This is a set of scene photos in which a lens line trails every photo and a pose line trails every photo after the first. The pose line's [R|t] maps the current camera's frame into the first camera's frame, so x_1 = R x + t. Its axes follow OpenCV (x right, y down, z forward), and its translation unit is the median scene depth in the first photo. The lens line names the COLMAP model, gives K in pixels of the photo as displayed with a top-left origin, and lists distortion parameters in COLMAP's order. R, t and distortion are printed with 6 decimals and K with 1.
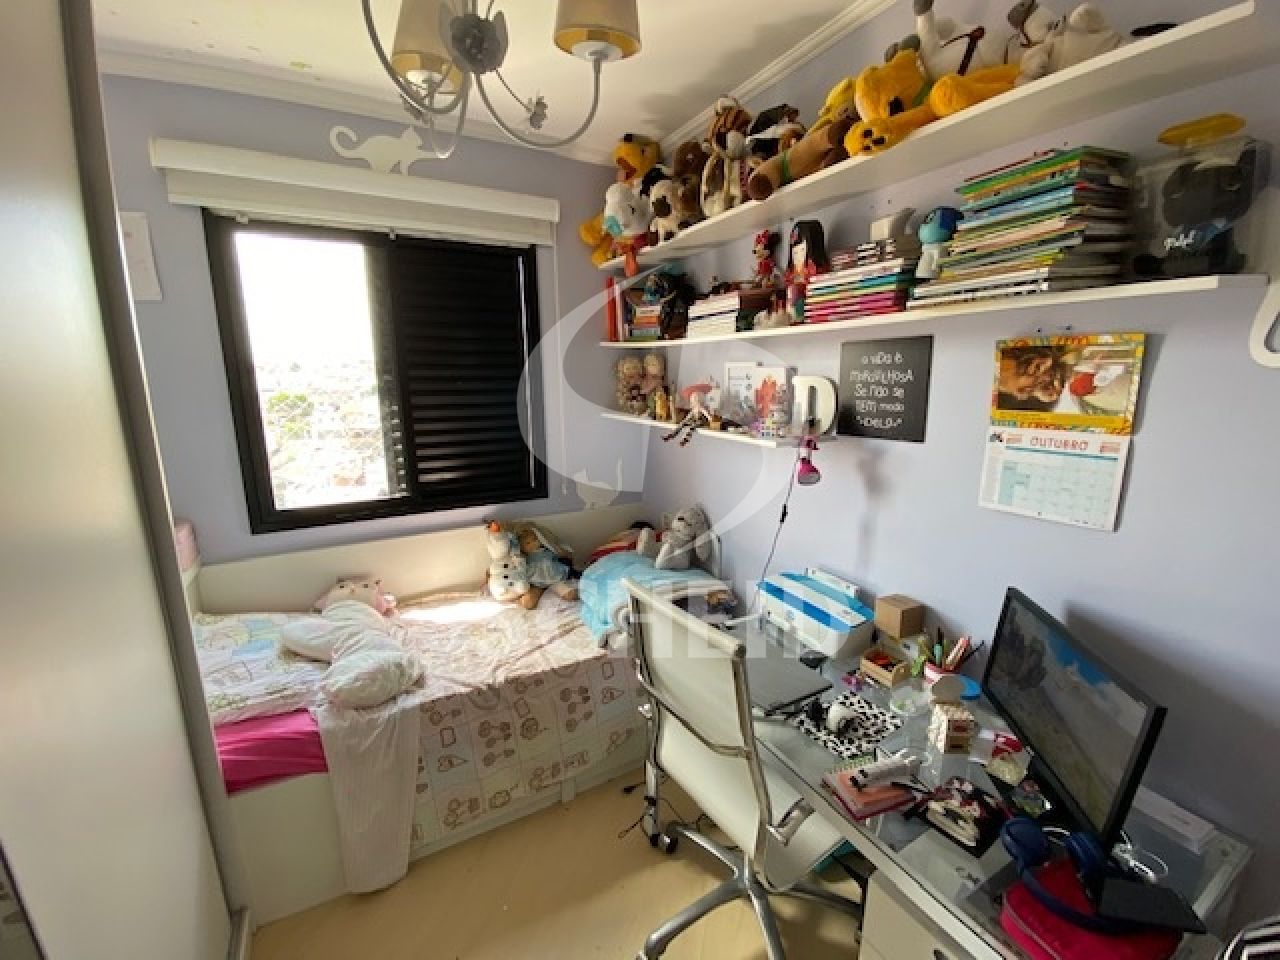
lens RADIAL K [[517.1, 0, 636.4], [0, 517.1, 480.0], [0, 0, 1]] dist [0.014028, -0.018504]
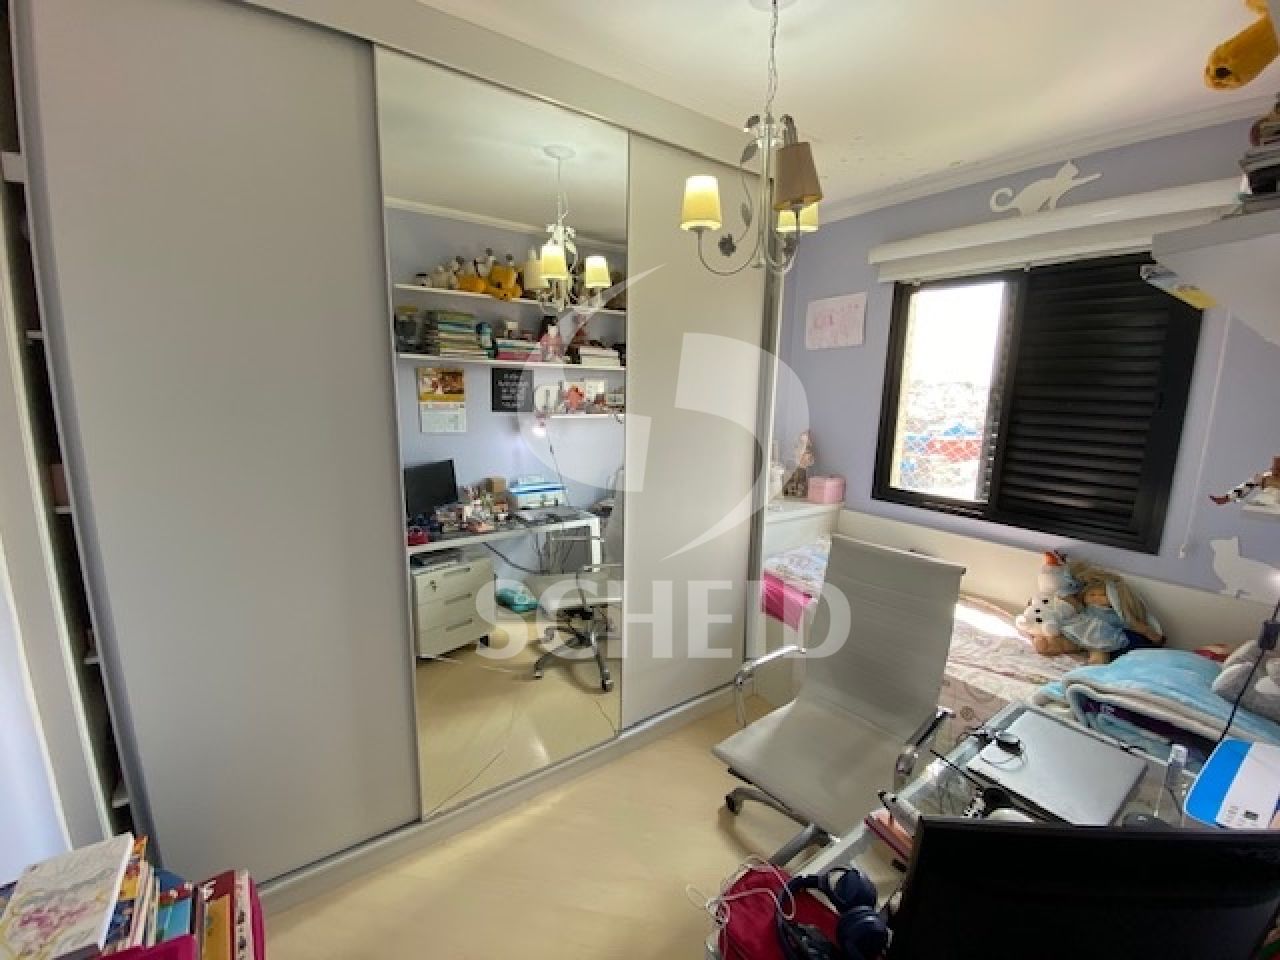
lens RADIAL K [[517.1, 0, 636.4], [0, 517.1, 480.0], [0, 0, 1]] dist [0.014028, -0.018504]
pose [[0.108696, 0.194053, -0.974951, 0.596020], [-0.220375, 0.961062, 0.166719, -0.041685], [0.969340, 0.196733, 0.147228, 0.123352]]
